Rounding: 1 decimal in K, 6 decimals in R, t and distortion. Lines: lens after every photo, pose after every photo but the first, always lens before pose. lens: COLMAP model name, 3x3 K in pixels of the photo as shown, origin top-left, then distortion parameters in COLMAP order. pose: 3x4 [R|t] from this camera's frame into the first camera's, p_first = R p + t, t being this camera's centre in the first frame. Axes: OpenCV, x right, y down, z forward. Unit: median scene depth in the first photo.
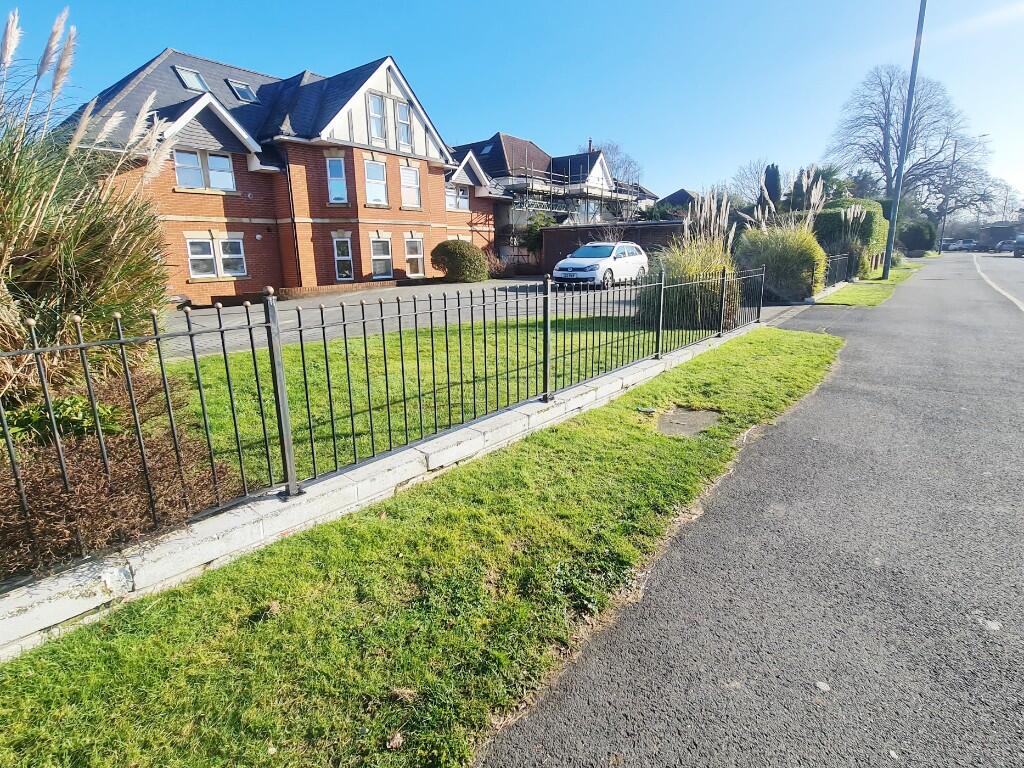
lens RADIAL K [[508.1, 0, 507.6], [0, 508.1, 387.4], [0, 0, 1]] dist [-0.011036, 0.000102]
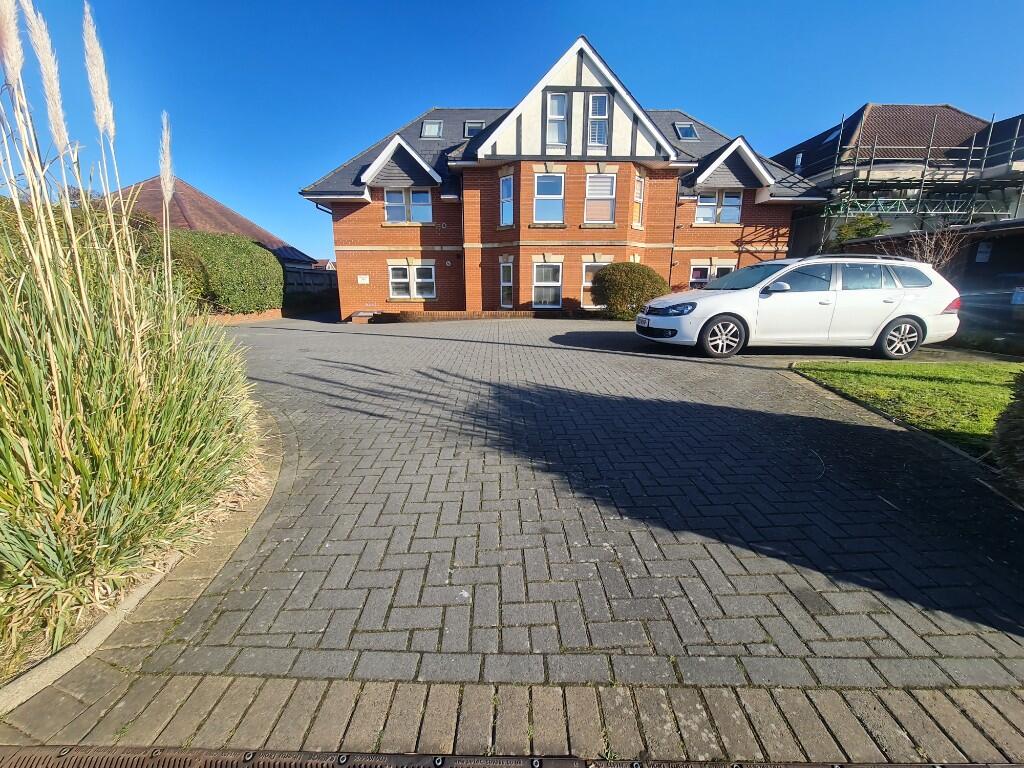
lens RADIAL K [[413.1, 0, 511.0], [0, 413.1, 392.7], [0, 0, 1]] dist [0.000506, -0.000061]
pose [[0.612596, 0.213710, -0.760956, 0.321222], [-0.214338, 0.971594, 0.100317, -0.139792], [0.760780, 0.101648, 0.641001, 0.541514]]
